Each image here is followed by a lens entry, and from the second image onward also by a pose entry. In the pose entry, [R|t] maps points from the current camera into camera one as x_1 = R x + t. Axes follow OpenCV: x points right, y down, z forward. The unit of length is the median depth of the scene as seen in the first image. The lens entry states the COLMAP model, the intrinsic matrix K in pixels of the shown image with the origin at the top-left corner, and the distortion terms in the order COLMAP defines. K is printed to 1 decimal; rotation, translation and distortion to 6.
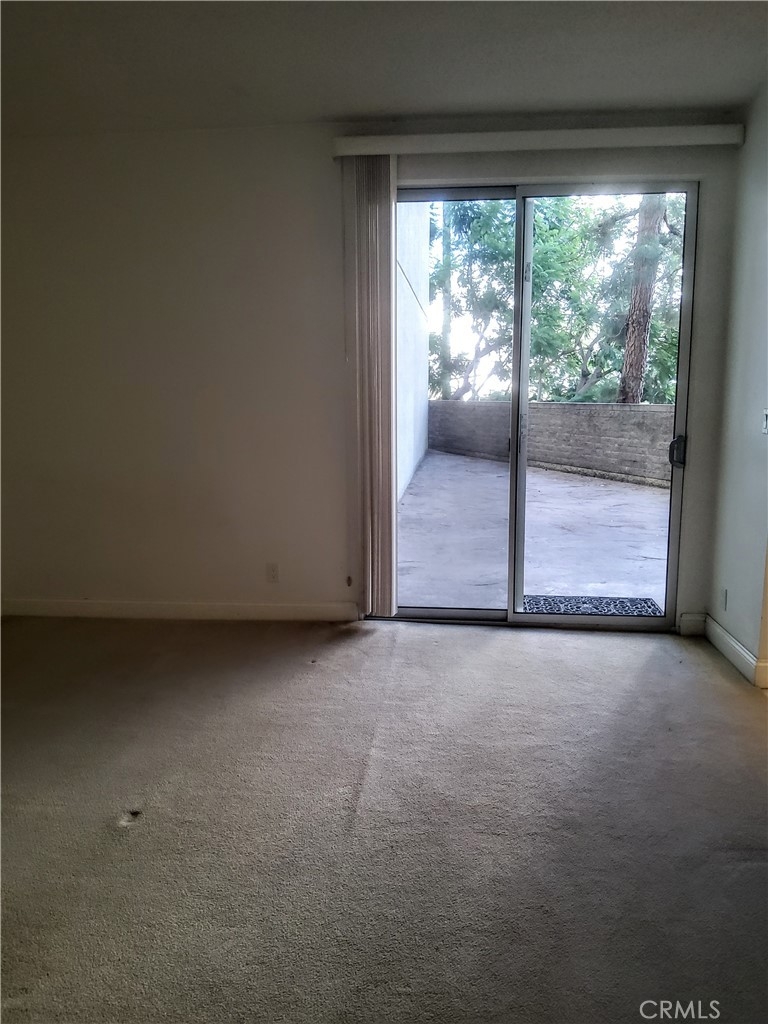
lens RADIAL K [[774.2, 0, 389.5], [0, 774.2, 512.8], [0, 0, 1]] dist [0.114480, -0.184712]
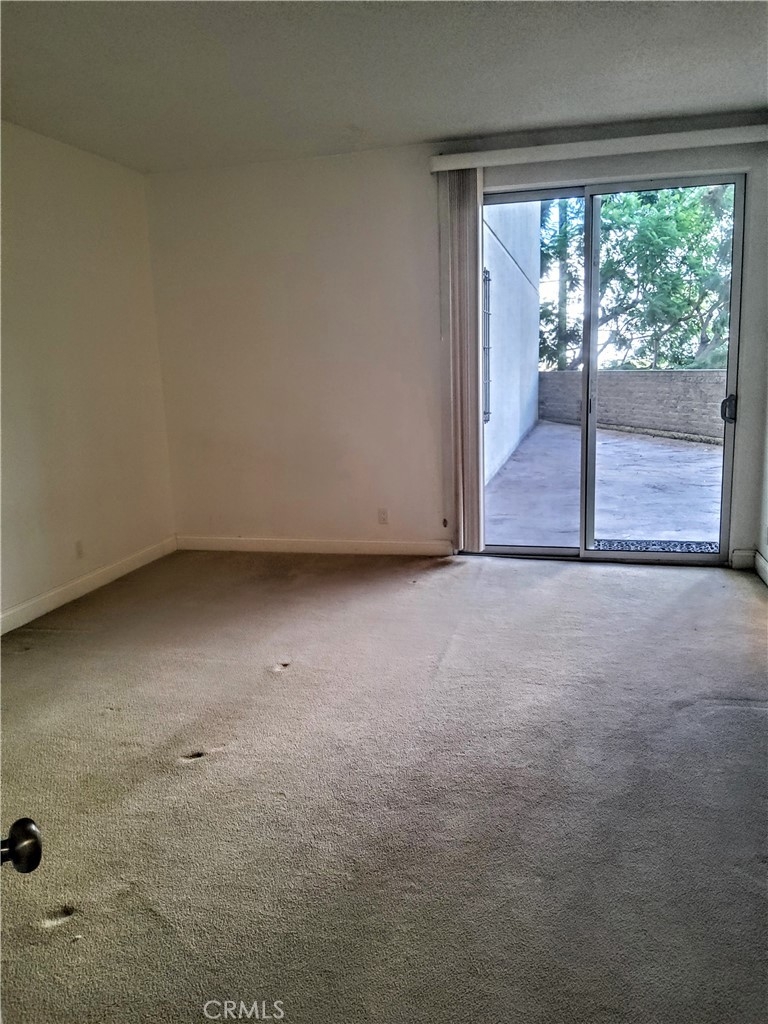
lens RADIAL K [[774.2, 0, 389.5], [0, 774.2, 512.8], [0, 0, 1]] dist [0.114480, -0.184712]
pose [[0.988336, -0.000023, -0.152288, 0.047096], [0.004674, 0.999533, 0.030184, 0.035746], [0.152216, -0.030544, 0.987875, -0.212633]]
